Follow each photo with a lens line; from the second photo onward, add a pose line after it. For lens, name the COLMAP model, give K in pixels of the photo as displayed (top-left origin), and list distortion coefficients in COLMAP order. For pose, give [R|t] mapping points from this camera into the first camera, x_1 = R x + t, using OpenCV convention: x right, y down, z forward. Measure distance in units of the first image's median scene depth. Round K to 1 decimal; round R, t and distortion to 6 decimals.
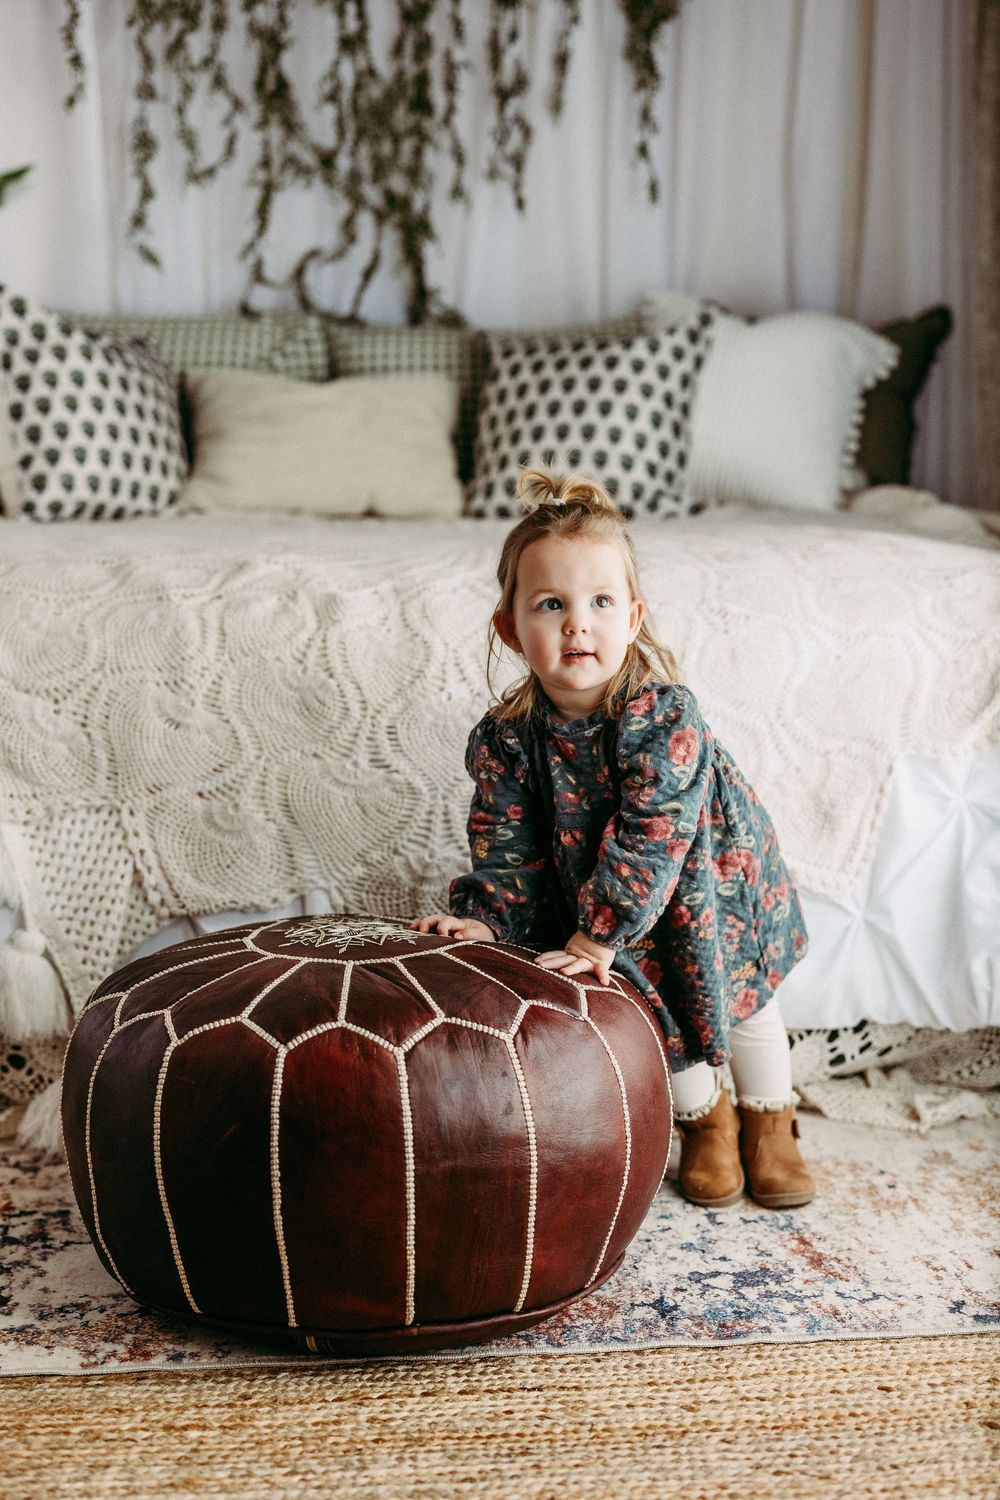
lens RADIAL K [[2439.8, 0, 500.7], [0, 2439.8, 759.9], [0, 0, 1]] dist [0.060495, 0.000000]
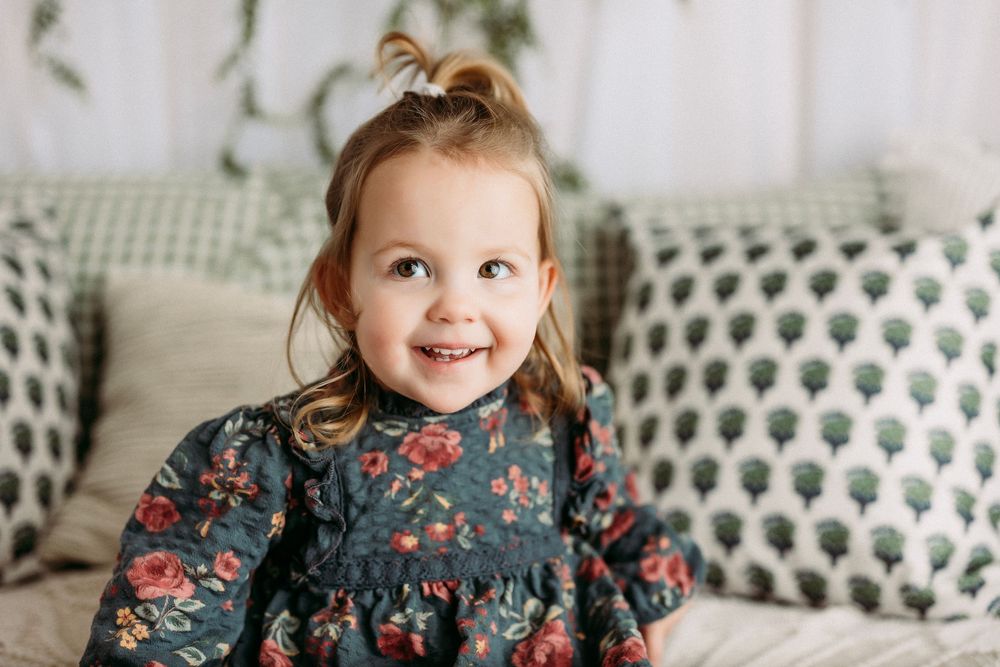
lens RADIAL K [[1626.5, 0, 494.5], [0, 1626.5, 327.8], [0, 0, 1]] dist [0.060495, 0.000000]
pose [[0.998303, 0.008645, -0.057593, -0.014987], [-0.010450, 0.999461, -0.031119, -0.142323], [0.057293, 0.031668, 0.997855, 0.652029]]
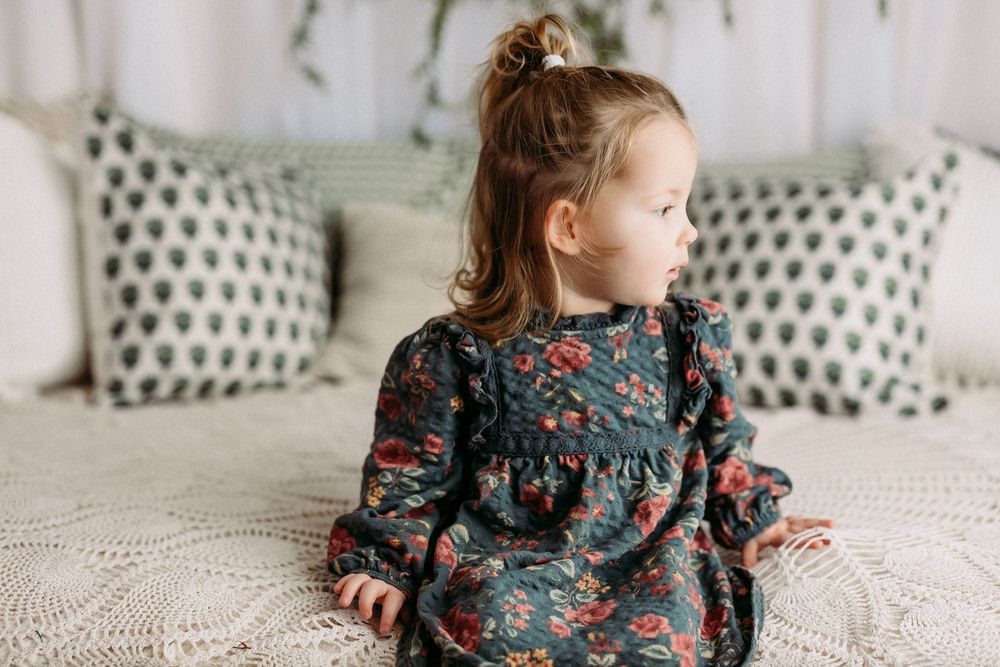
lens RADIAL K [[1626.5, 0, 507.3], [0, 1626.5, 330.2], [0, 0, 1]] dist [0.060495, 0.000000]
pose [[0.992613, 0.028911, -0.117829, 0.001698], [-0.032189, 0.999143, -0.026012, -0.106199], [0.116976, 0.029613, 0.992693, 0.446278]]
